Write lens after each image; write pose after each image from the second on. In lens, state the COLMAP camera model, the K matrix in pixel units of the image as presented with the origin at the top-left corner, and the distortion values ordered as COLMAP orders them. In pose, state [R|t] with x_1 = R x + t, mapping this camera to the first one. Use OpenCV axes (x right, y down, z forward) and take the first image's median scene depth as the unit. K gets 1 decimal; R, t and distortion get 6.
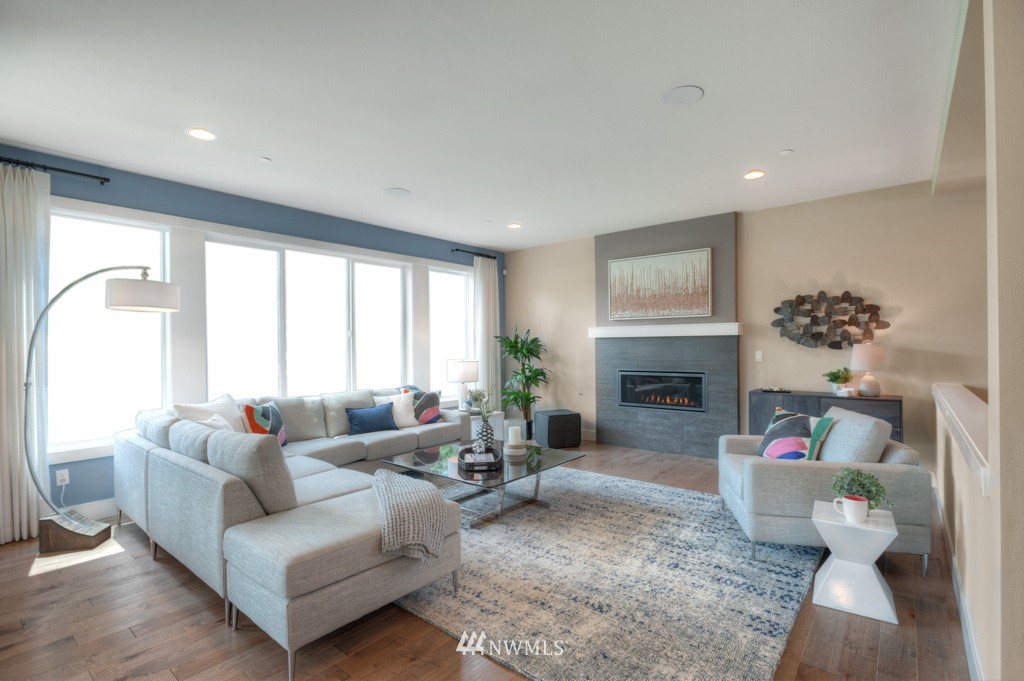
lens RADIAL K [[484.0, 0, 517.9], [0, 484.0, 344.9], [0, 0, 1]] dist [-0.001582, 0.000039]
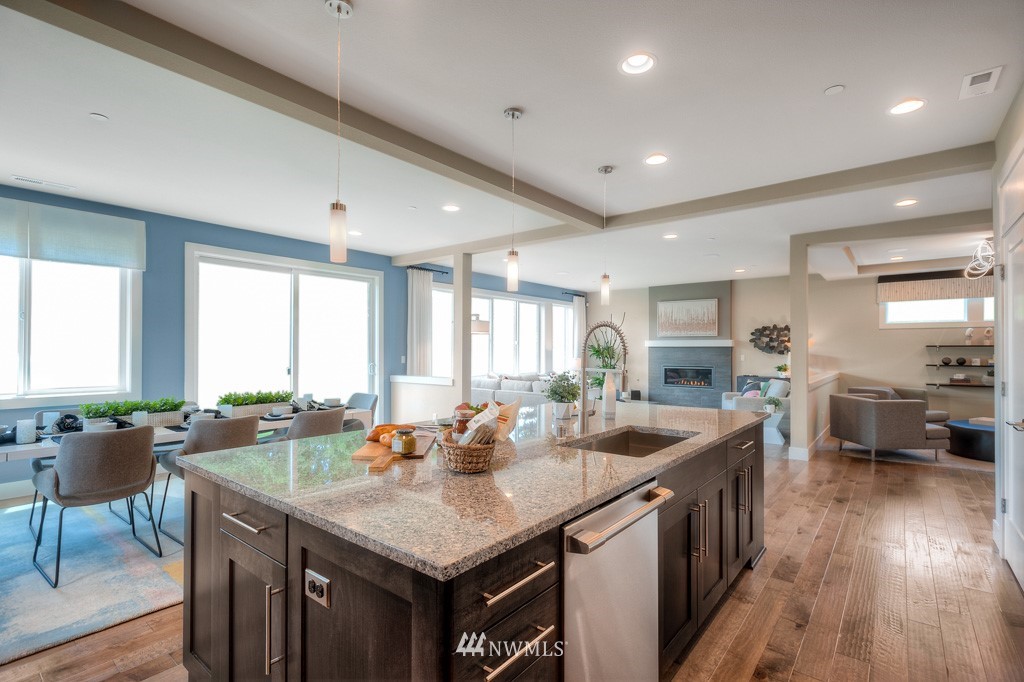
lens RADIAL K [[484.0, 0, 517.9], [0, 484.0, 345.4], [0, 0, 1]] dist [-0.001582, 0.000039]
pose [[0.999868, 0.015558, 0.004737, -0.377300], [-0.015494, 0.999792, -0.013263, 0.013088], [-0.004942, 0.013188, 0.999901, -0.859768]]
